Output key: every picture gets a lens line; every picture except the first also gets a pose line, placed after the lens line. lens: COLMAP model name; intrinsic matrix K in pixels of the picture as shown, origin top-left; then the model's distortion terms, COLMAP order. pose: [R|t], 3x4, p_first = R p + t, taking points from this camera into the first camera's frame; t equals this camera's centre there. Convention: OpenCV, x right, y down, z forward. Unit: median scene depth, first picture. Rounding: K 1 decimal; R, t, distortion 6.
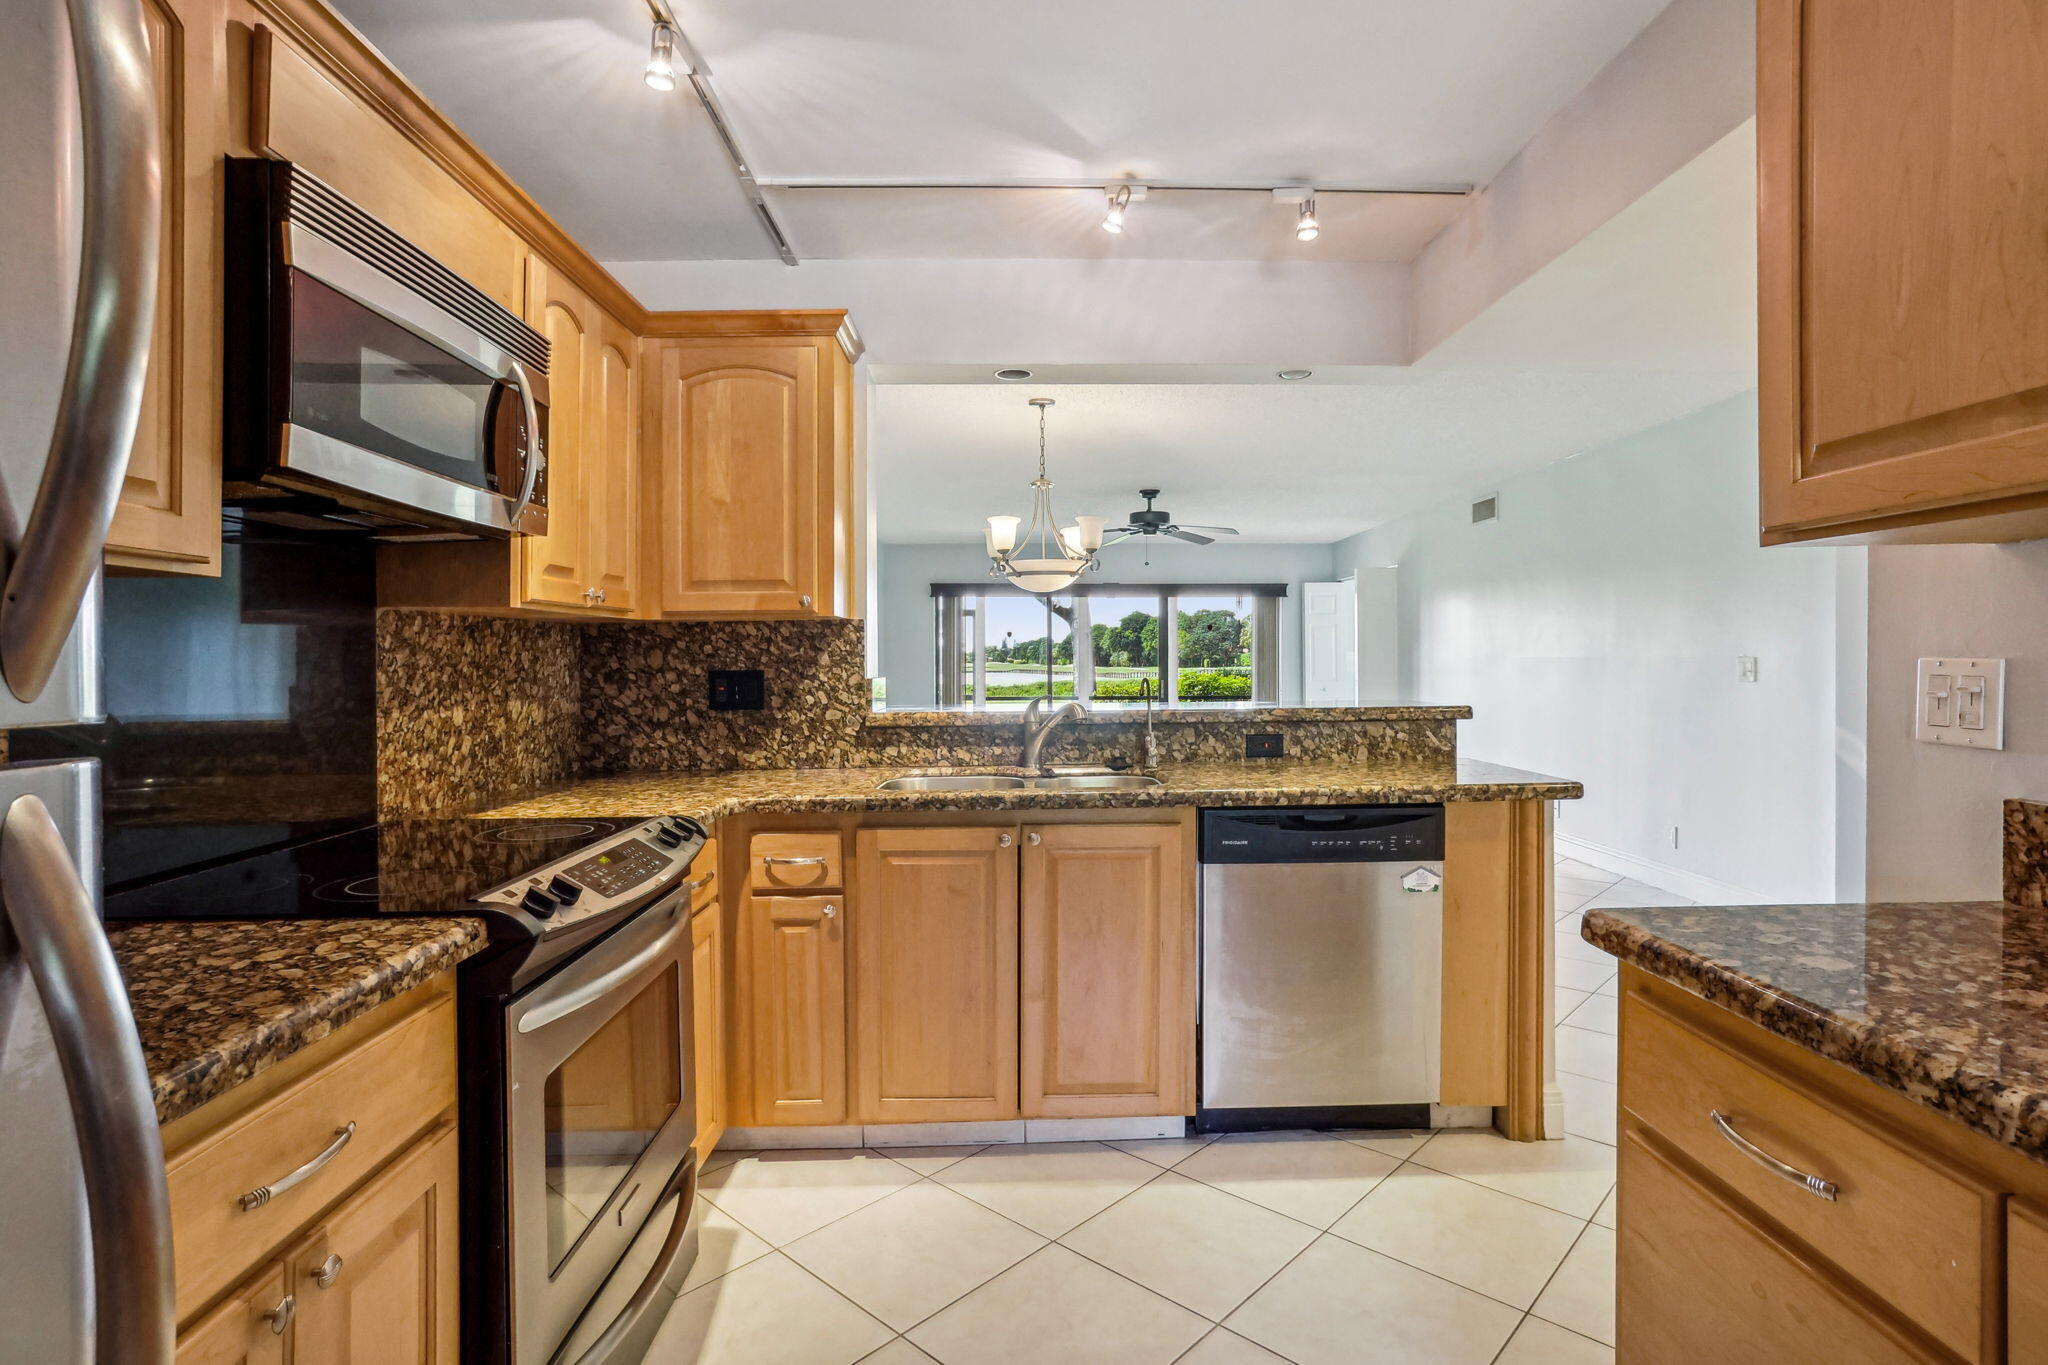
lens RADIAL K [[1029.9, 0, 1030.0], [0, 1029.9, 667.3], [0, 0, 1]] dist [-0.075408, 0.010690]
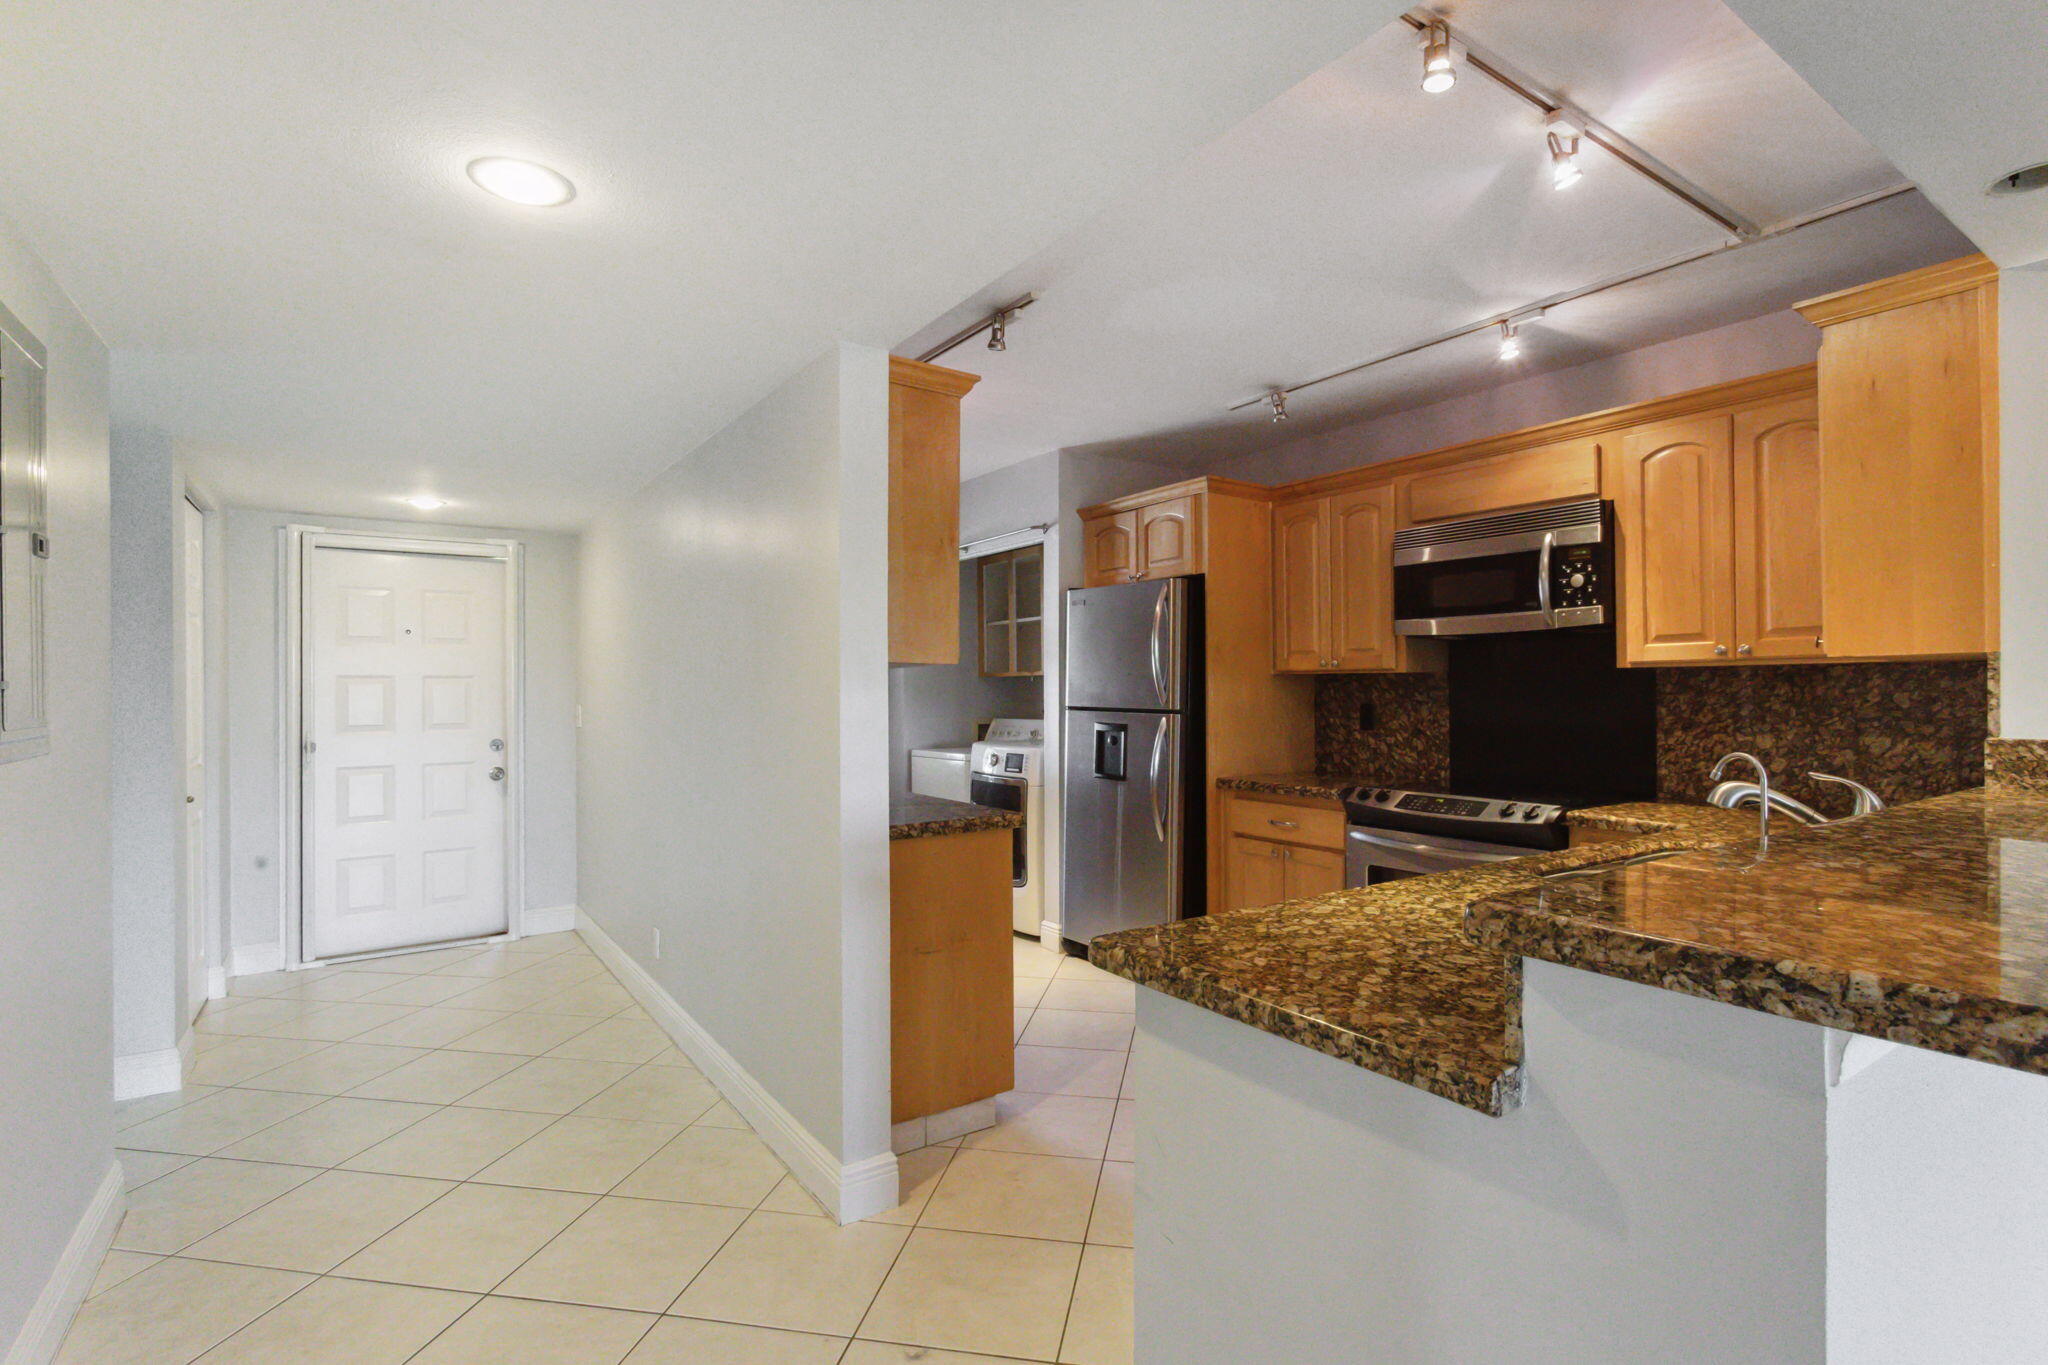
lens RADIAL K [[968.6, 0, 1026.6], [0, 968.6, 686.1], [0, 0, 1]] dist [0.003057, 0.000871]
pose [[-0.834089, 0.014121, -0.551449, 1.073470], [0.010409, 0.999897, 0.009860, -0.054097], [0.551532, 0.002484, -0.834150, 1.712742]]
